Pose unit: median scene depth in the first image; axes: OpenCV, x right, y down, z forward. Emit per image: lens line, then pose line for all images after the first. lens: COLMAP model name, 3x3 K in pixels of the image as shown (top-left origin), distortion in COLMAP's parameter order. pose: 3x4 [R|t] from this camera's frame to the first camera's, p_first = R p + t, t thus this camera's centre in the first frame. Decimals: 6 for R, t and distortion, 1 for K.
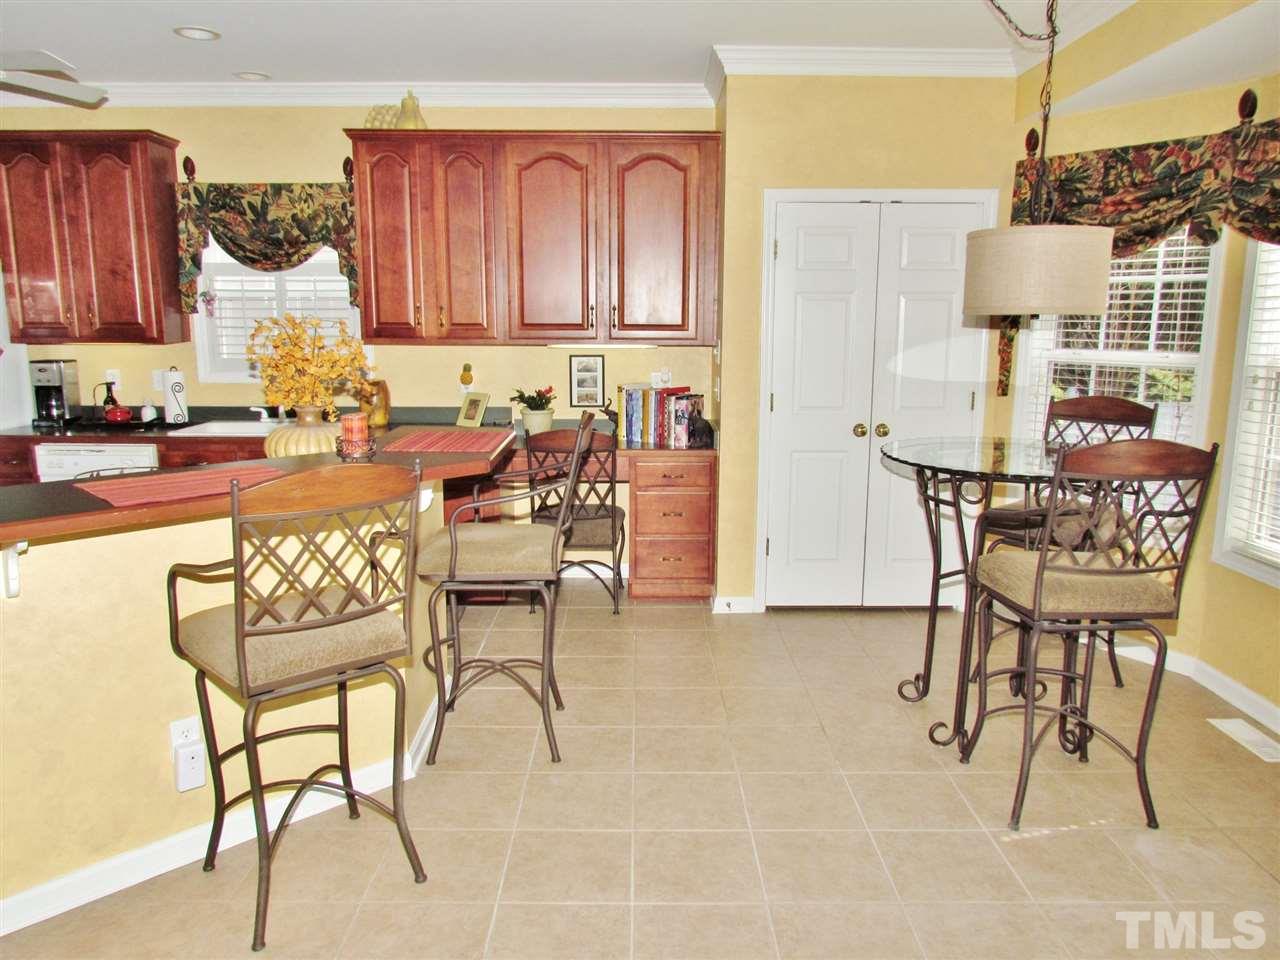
lens RADIAL K [[924.5, 0, 642.4], [0, 924.5, 484.0], [0, 0, 1]] dist [-0.011922, 0.005137]
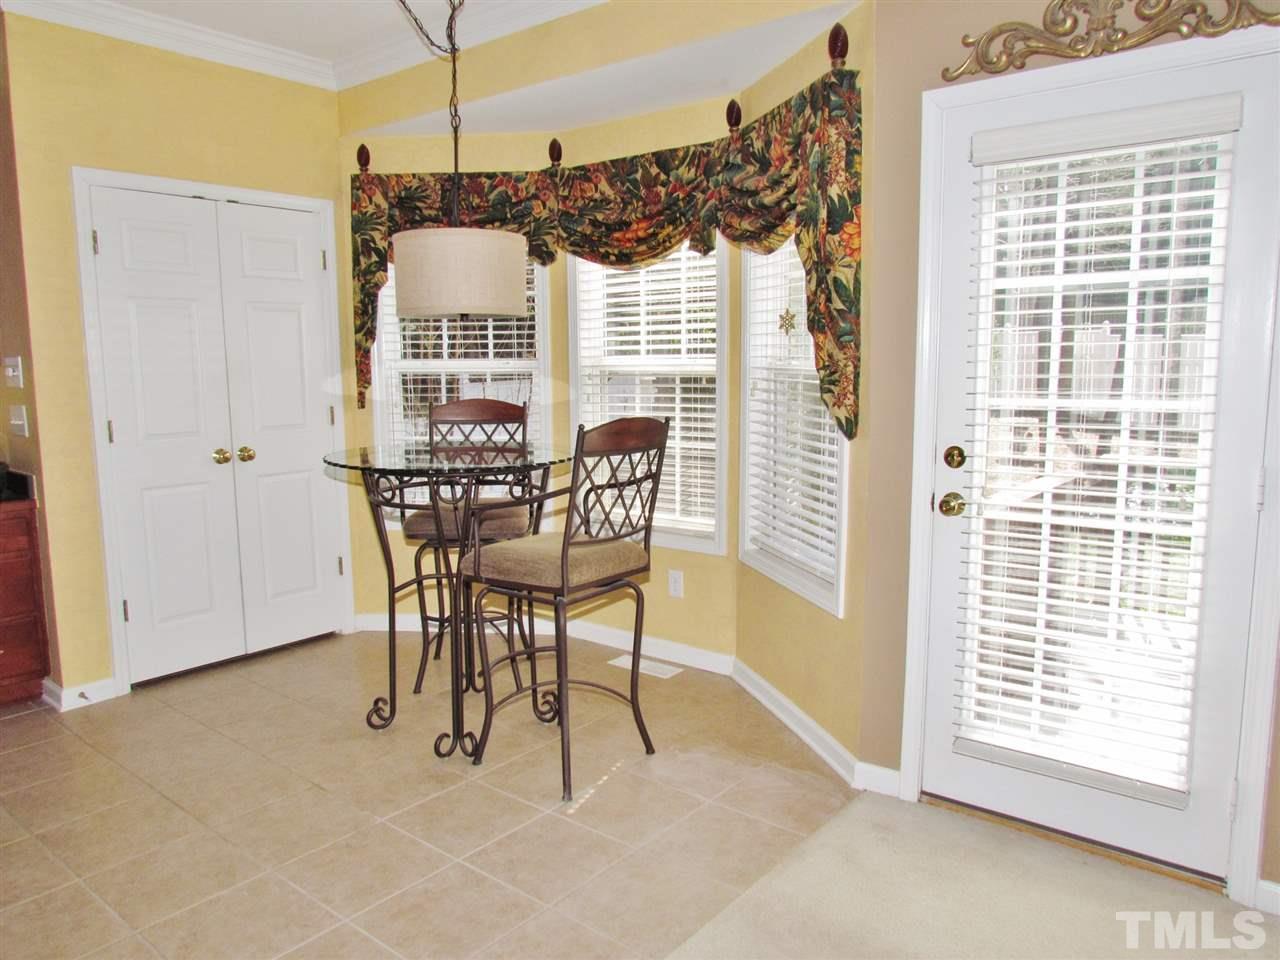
lens RADIAL K [[917.2, 0, 644.5], [0, 917.2, 482.1], [0, 0, 1]] dist [-0.028986, 0.006350]
pose [[0.634151, -0.113249, 0.764871, -0.174083], [0.145174, 0.989062, 0.026081, 0.001721], [-0.759459, 0.094500, 0.643655, 0.137642]]
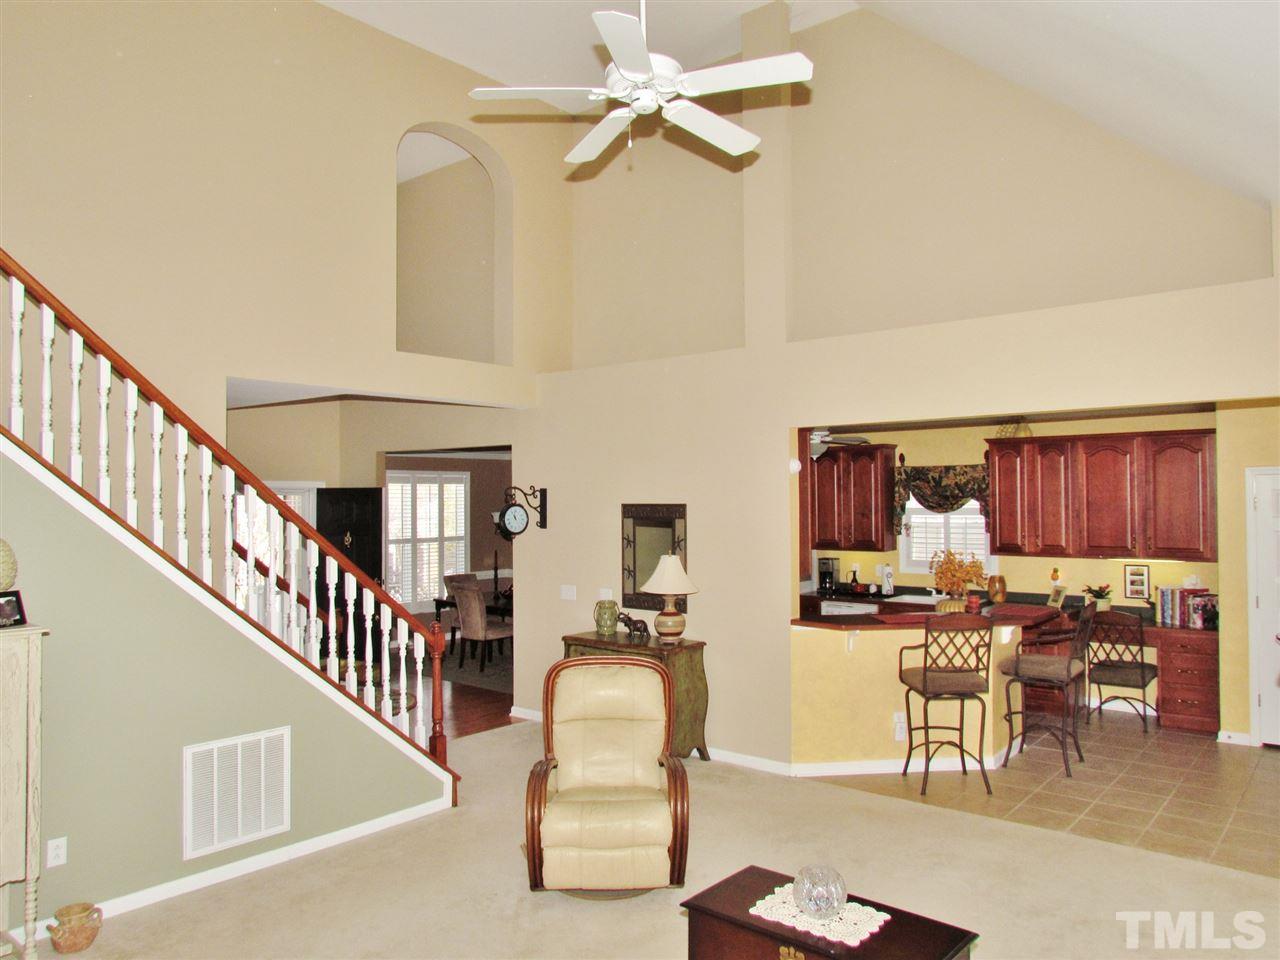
lens RADIAL K [[917.2, 0, 644.5], [0, 917.2, 482.1], [0, 0, 1]] dist [-0.028986, 0.006350]
pose [[0.771635, -0.021304, -0.635709, 0.309058], [-0.101966, 0.982370, -0.156690, 0.053032], [0.627839, 0.185728, 0.755859, -0.785496]]
